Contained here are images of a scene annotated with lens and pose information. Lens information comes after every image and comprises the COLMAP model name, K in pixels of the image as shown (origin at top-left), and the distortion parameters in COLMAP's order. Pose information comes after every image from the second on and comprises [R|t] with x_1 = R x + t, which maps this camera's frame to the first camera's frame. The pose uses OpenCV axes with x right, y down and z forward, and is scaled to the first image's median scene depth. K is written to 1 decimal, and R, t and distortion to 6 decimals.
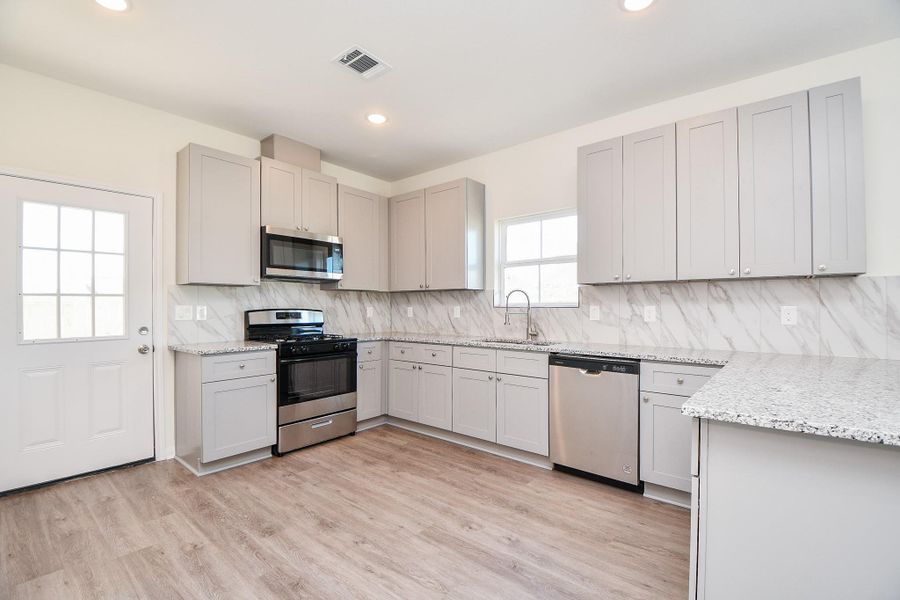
lens RADIAL K [[405.1, 0, 452.9], [0, 405.1, 305.3], [0, 0, 1]] dist [-0.003665, -0.010076]
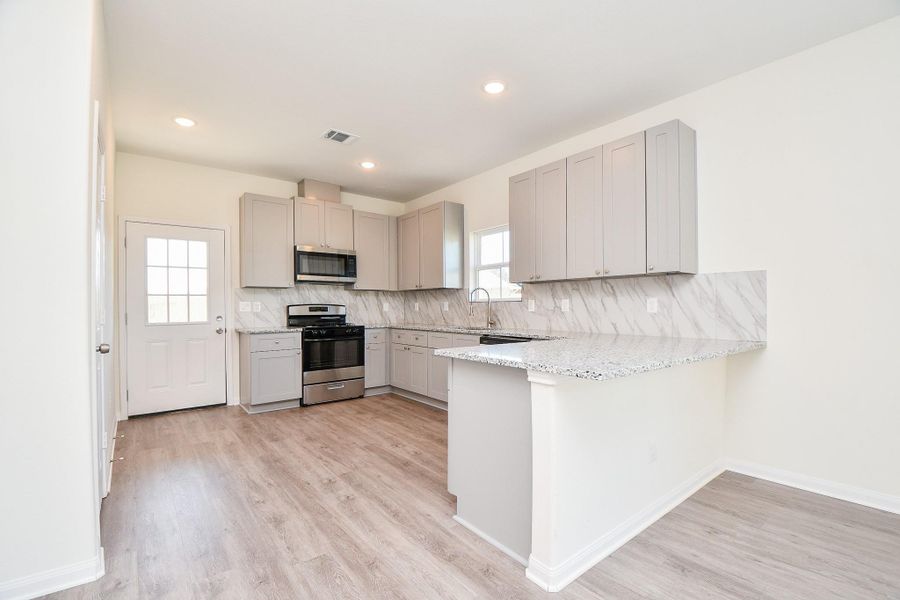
lens RADIAL K [[404.7, 0, 454.7], [0, 404.7, 305.8], [0, 0, 1]] dist [0.002121, -0.000081]
pose [[0.979614, -0.004860, -0.200829, 0.390826], [0.005454, 0.999982, 0.002402, 0.016565], [0.200814, -0.003448, 0.979623, -0.301954]]
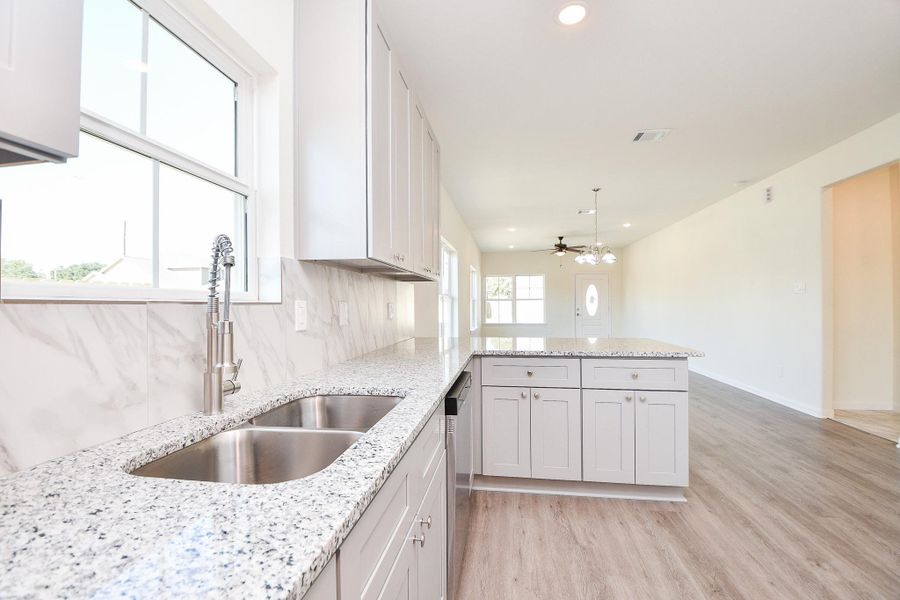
lens RADIAL K [[405.1, 0, 452.9], [0, 405.1, 305.3], [0, 0, 1]] dist [-0.003665, -0.010076]
pose [[-0.524866, 0.000563, 0.851184, -0.176009], [-0.000347, 1.000000, -0.000876, 0.007540], [-0.851185, -0.000755, -0.524866, 1.164428]]
